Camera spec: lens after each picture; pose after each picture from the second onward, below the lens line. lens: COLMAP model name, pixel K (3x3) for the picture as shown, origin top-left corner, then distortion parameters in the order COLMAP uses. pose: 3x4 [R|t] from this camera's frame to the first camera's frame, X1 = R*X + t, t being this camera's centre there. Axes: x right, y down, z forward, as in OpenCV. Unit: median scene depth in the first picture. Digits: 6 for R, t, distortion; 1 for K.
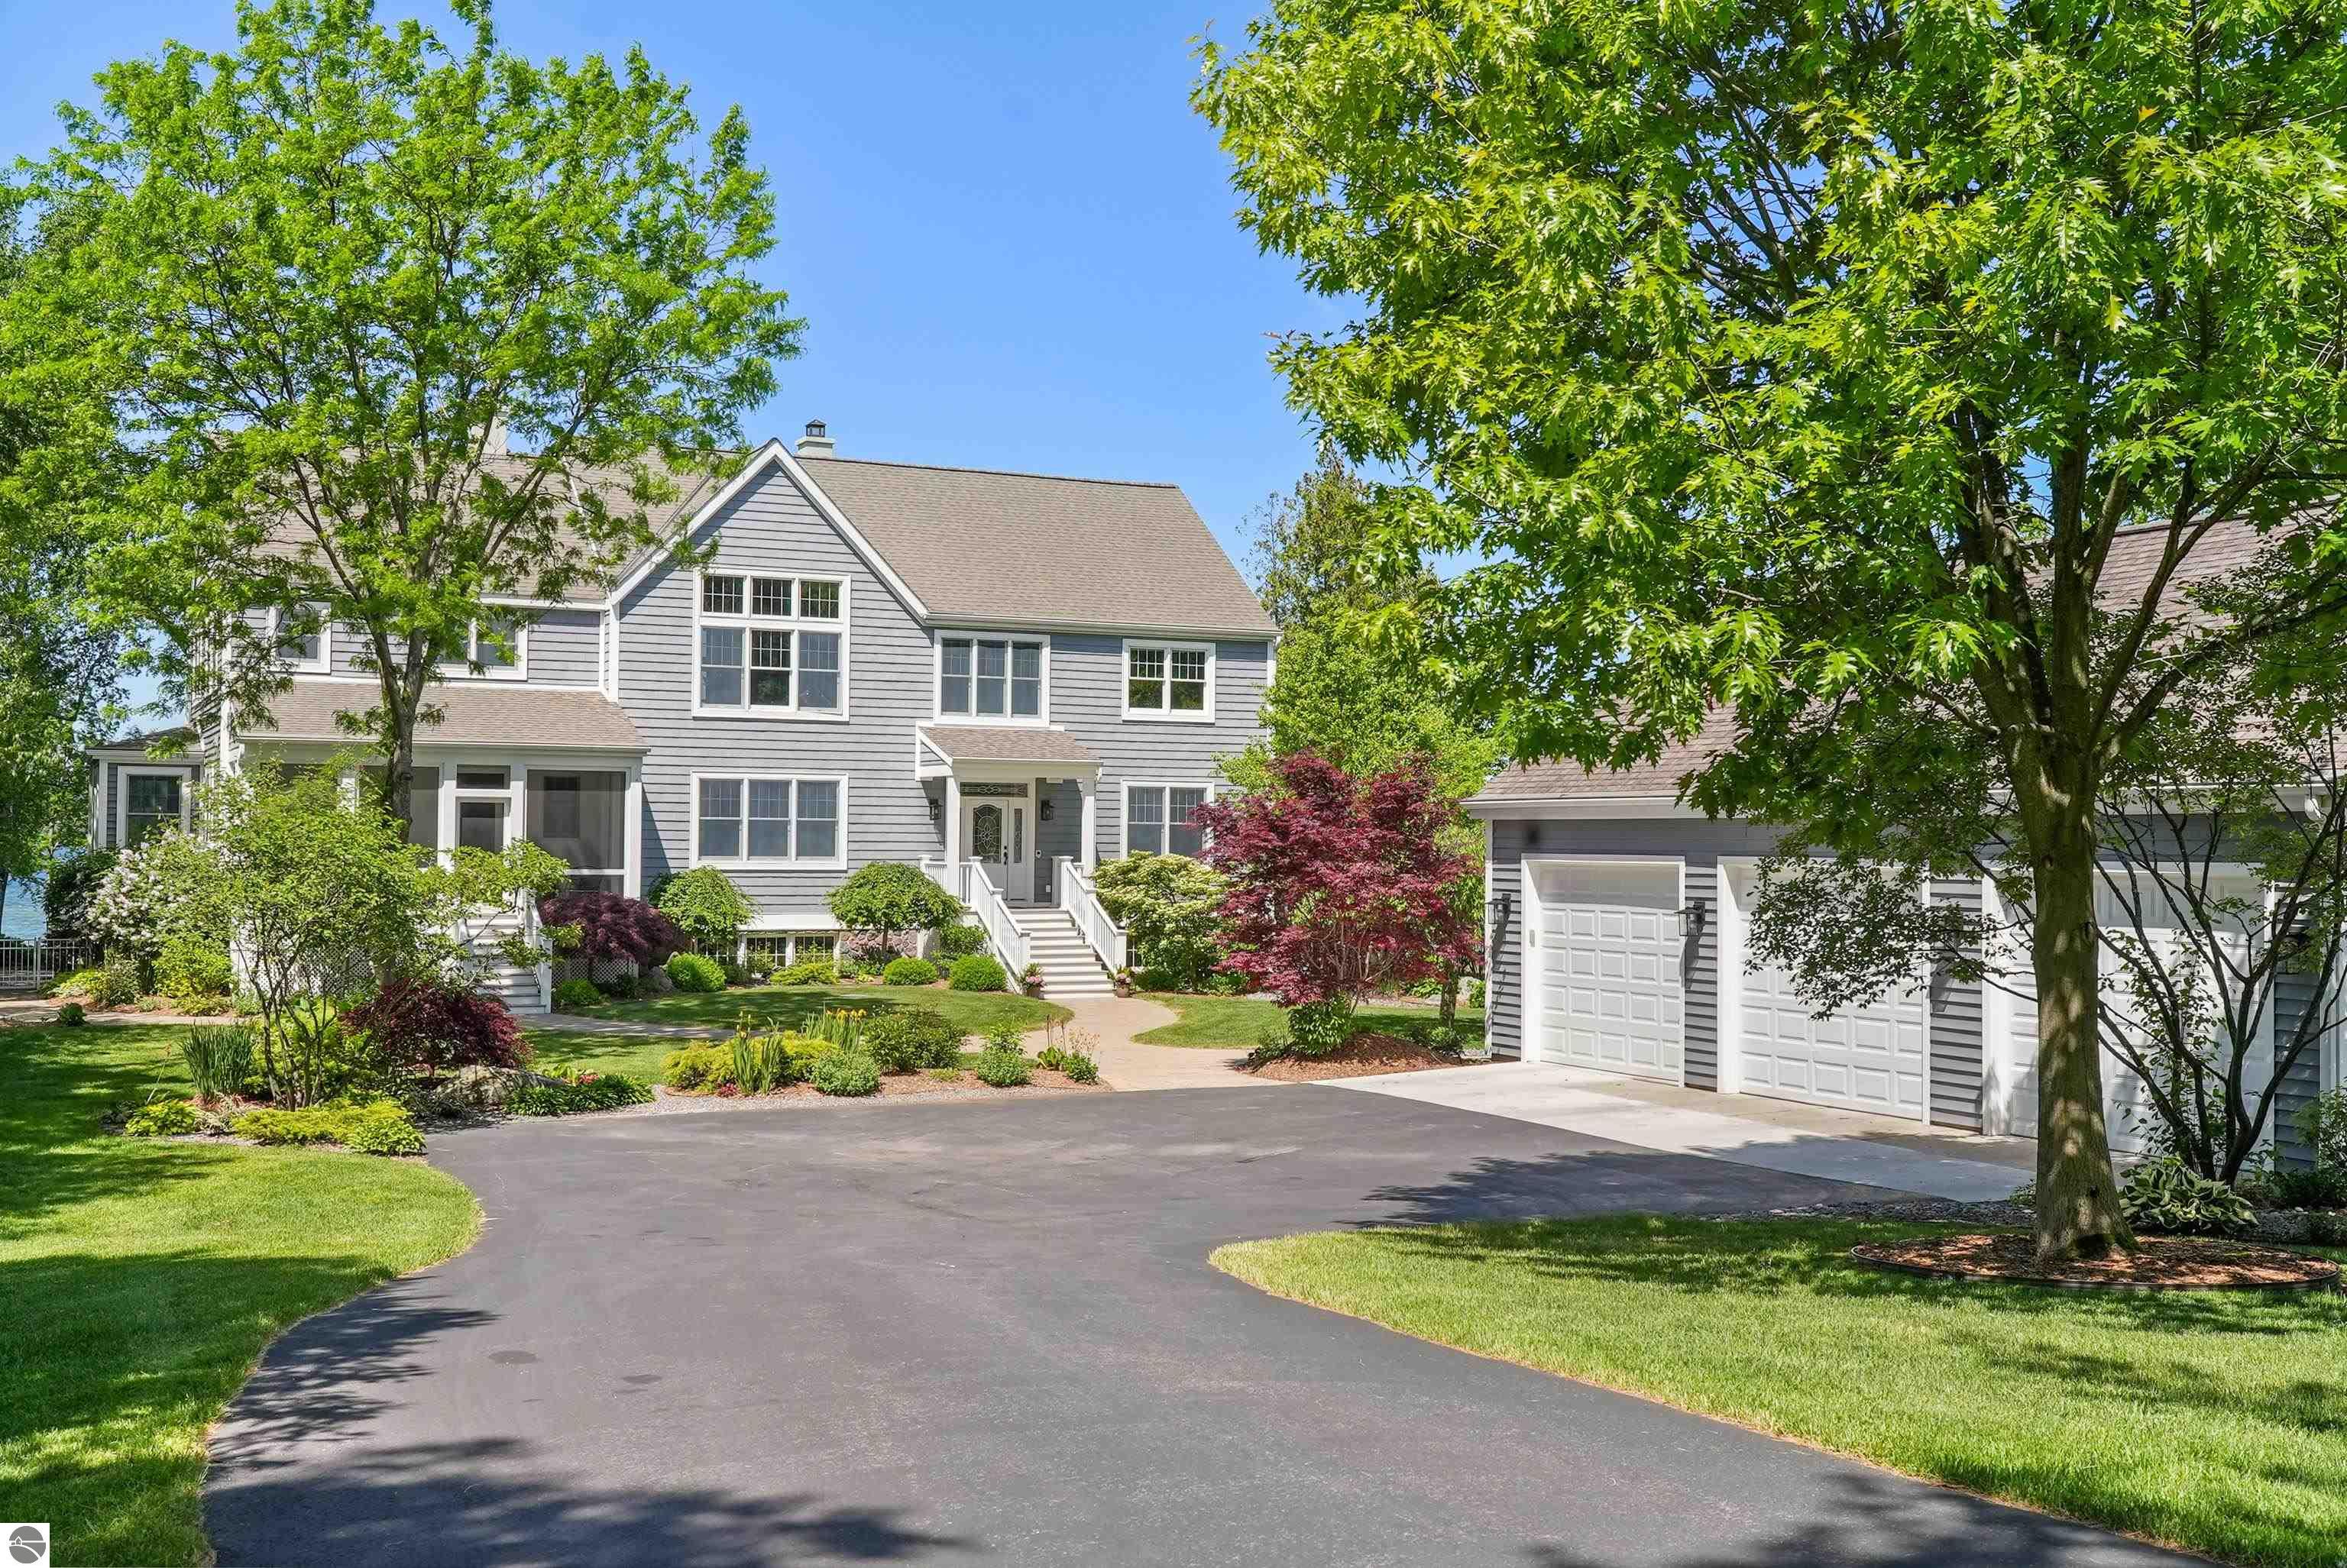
lens RADIAL K [[2353.8, 0, 1191.0], [0, 2353.8, 785.9], [0, 0, 1]] dist [-0.001687, 0.000000]
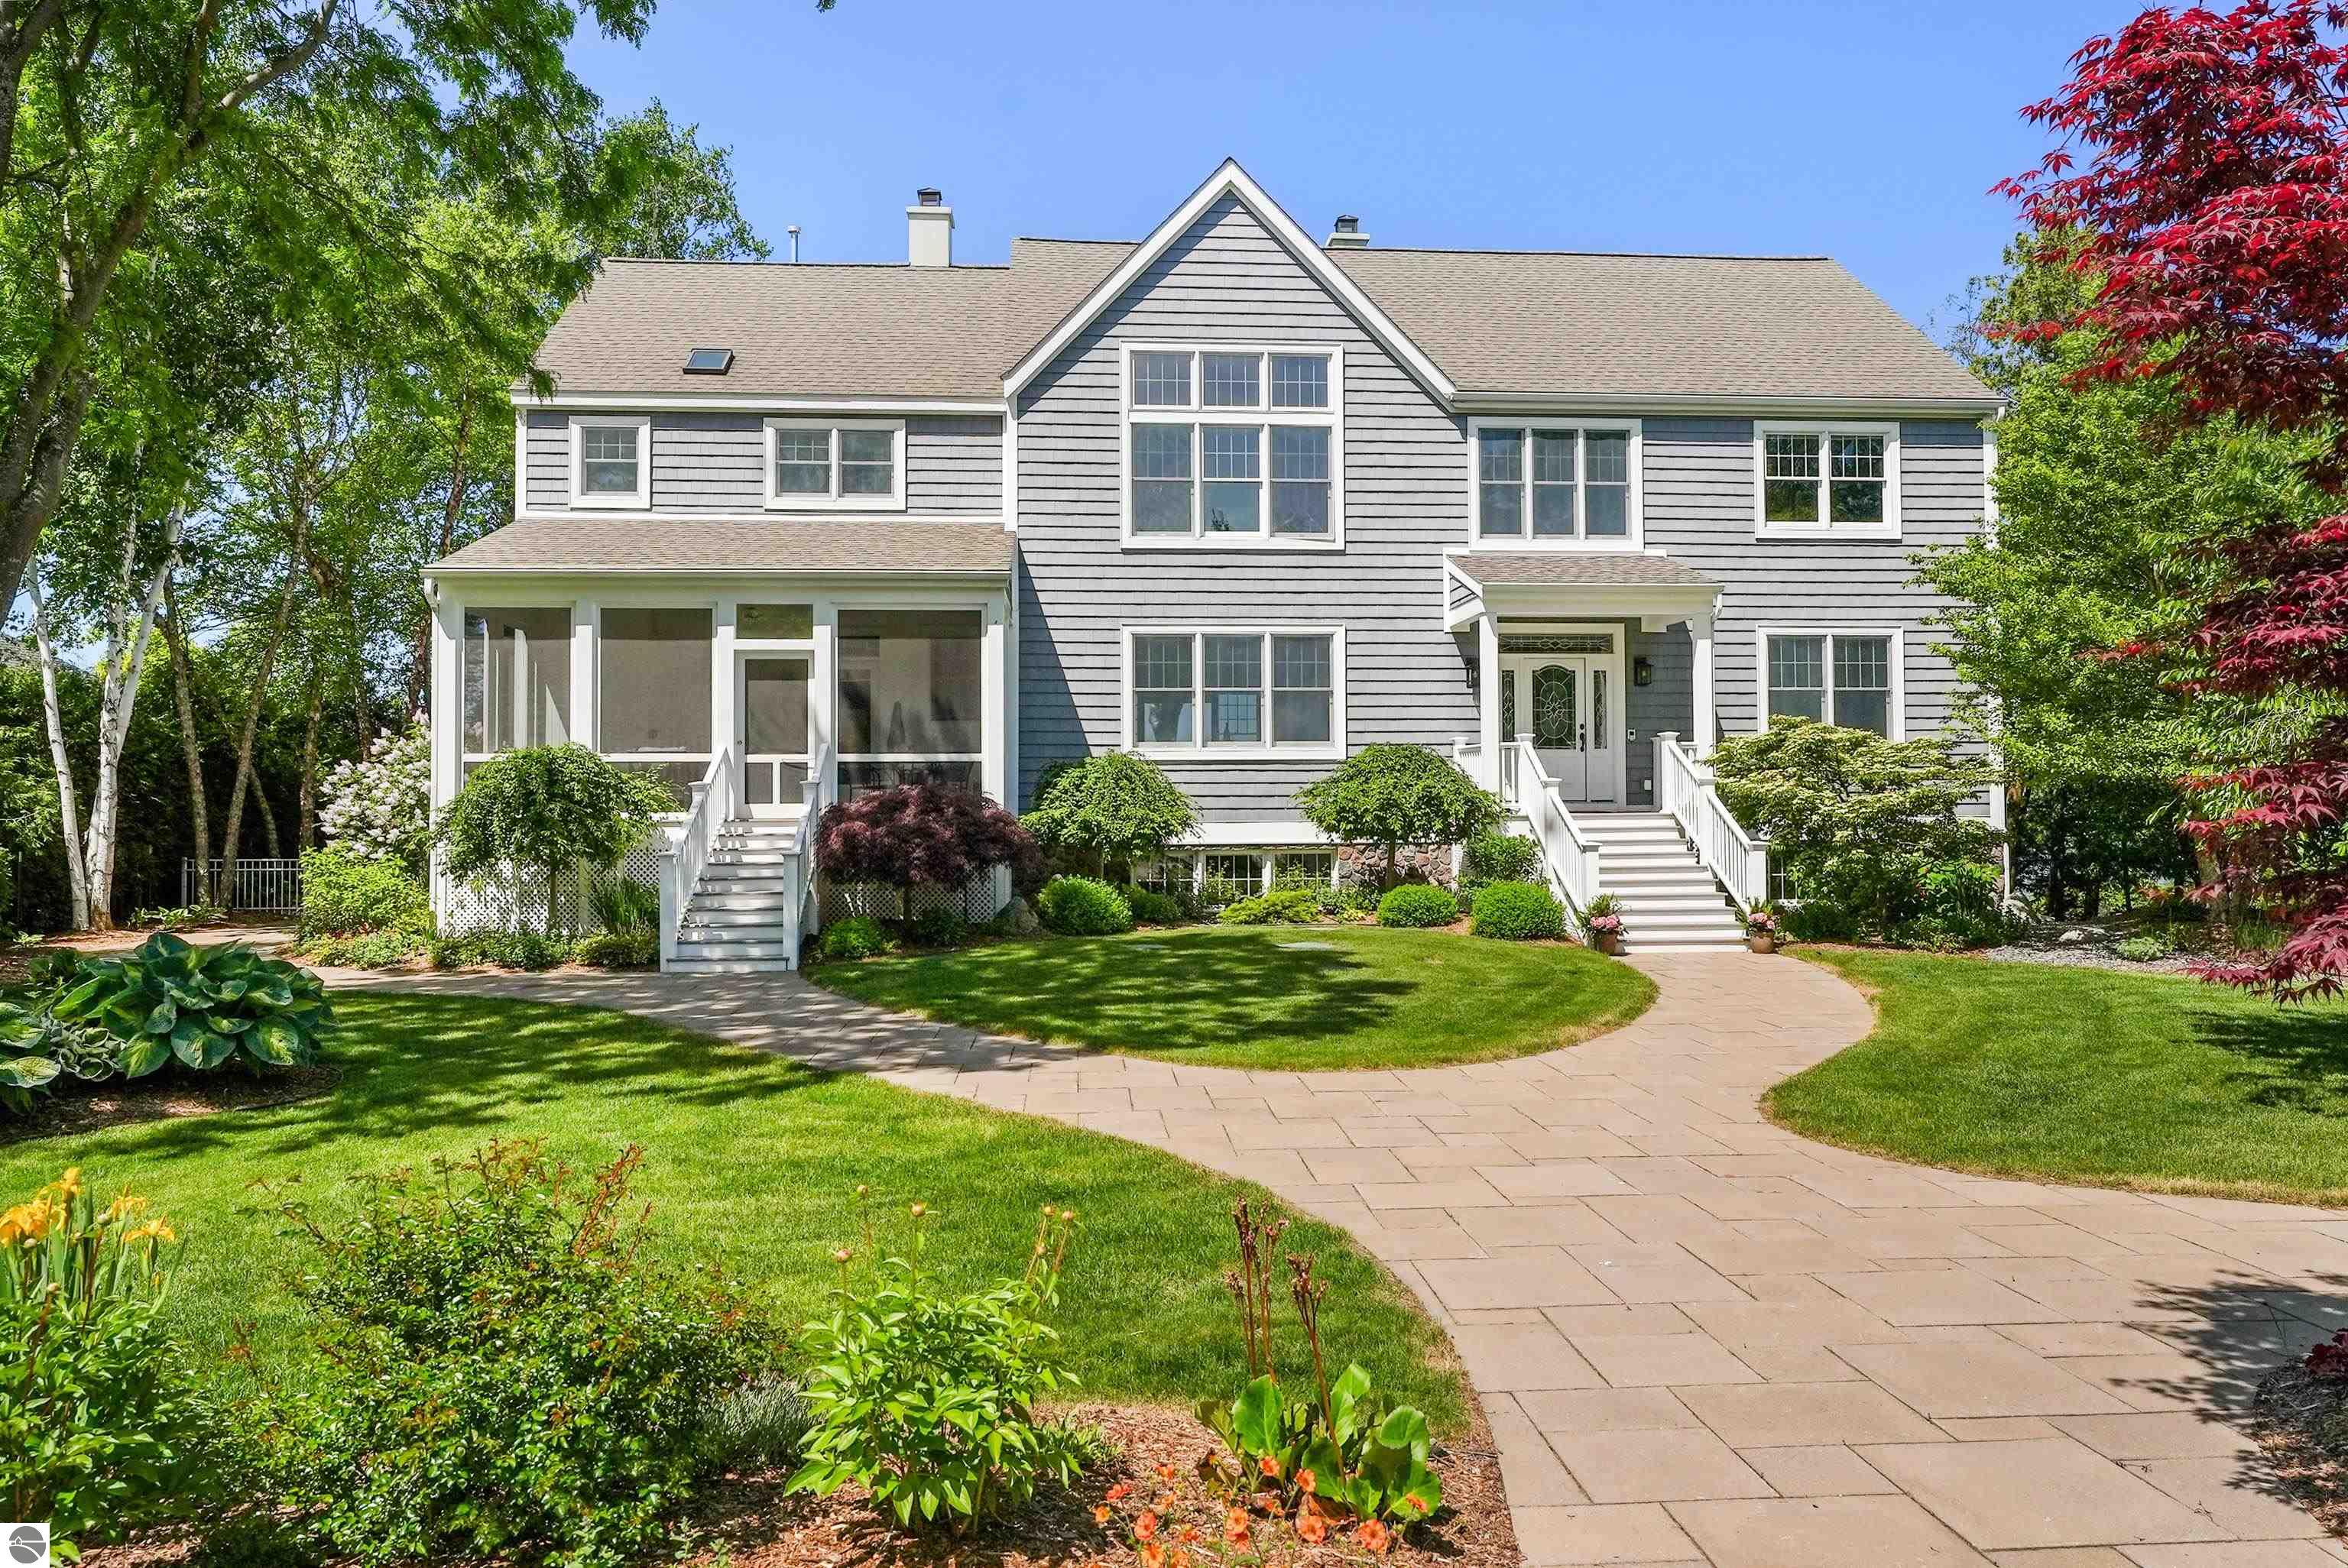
lens RADIAL K [[1614.9, 0, 1195.8], [0, 1614.9, 746.6], [0, 0, 1]] dist [-0.003804, 0.002097]
pose [[0.928206, -0.026433, -0.371126, -0.008268], [0.021762, 0.999623, -0.016768, 0.039145], [0.371429, 0.007488, 0.928431, 0.537385]]
